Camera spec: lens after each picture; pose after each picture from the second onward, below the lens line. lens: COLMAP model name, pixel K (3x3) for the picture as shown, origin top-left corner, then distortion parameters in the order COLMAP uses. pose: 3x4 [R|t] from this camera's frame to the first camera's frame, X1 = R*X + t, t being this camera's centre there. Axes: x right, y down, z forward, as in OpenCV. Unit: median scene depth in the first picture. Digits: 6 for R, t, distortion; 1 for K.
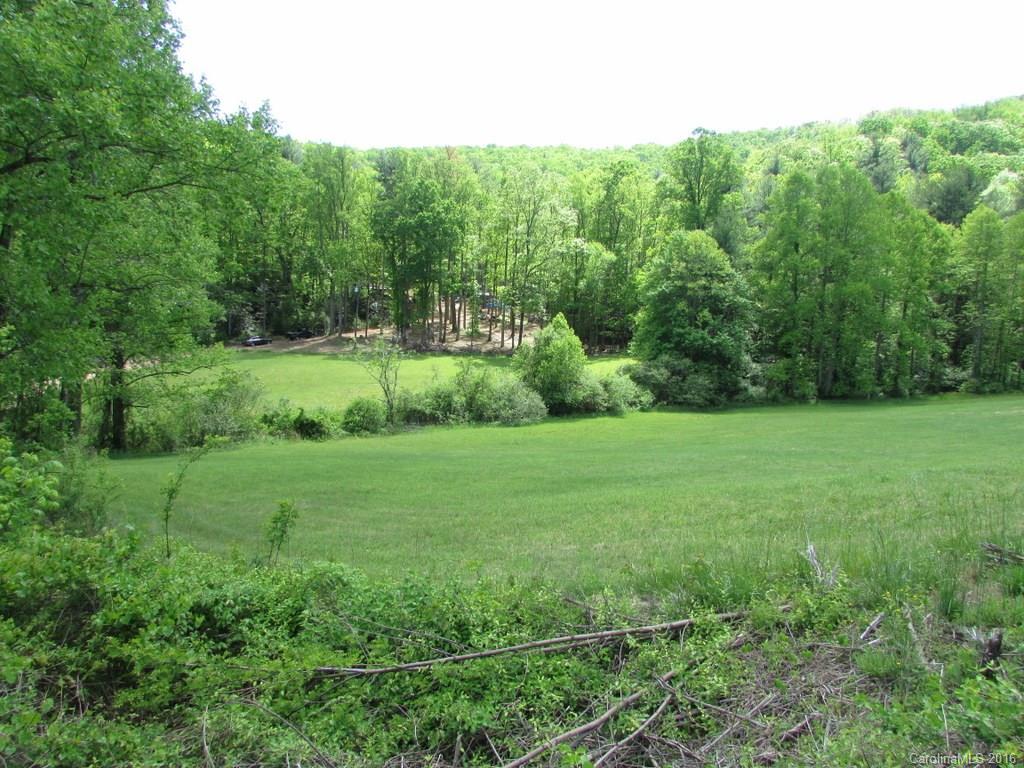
lens RADIAL K [[729.3, 0, 528.9], [0, 729.3, 386.3], [0, 0, 1]] dist [-0.067668, 0.001983]
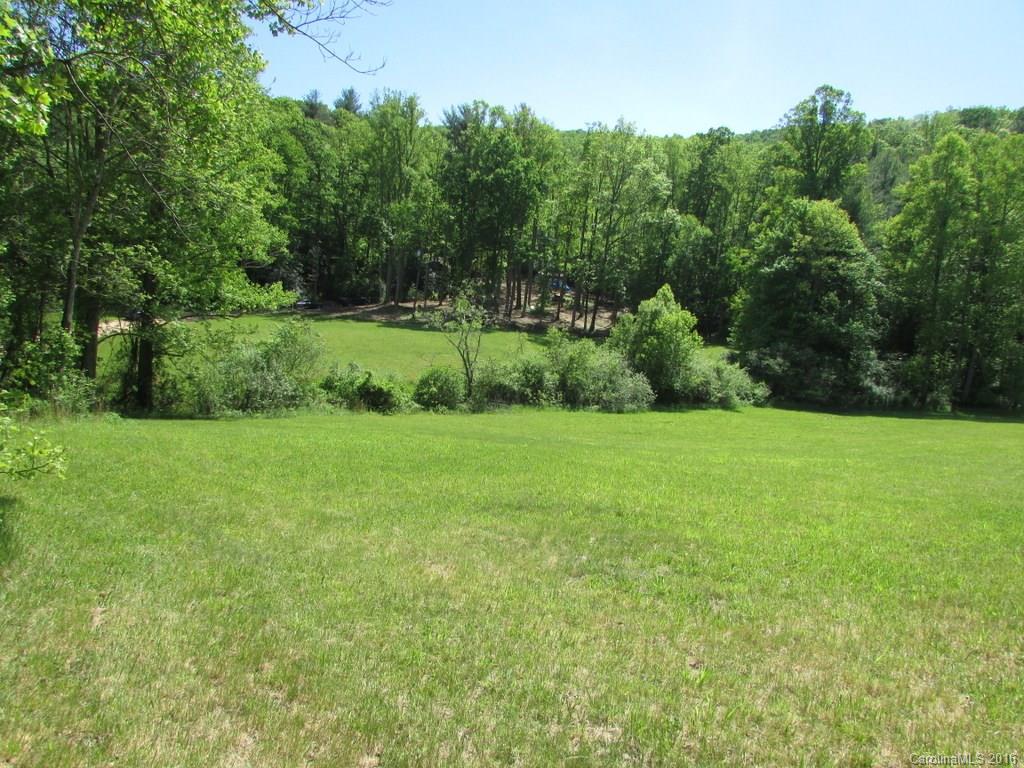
lens RADIAL K [[729.1, 0, 514.2], [0, 729.1, 375.2], [0, 0, 1]] dist [-0.024806, 0.008398]
pose [[0.995691, 0.065437, -0.065713, -0.062904], [-0.065523, 0.997851, 0.000852, 0.014244], [0.065628, 0.003458, 0.997838, 0.122272]]
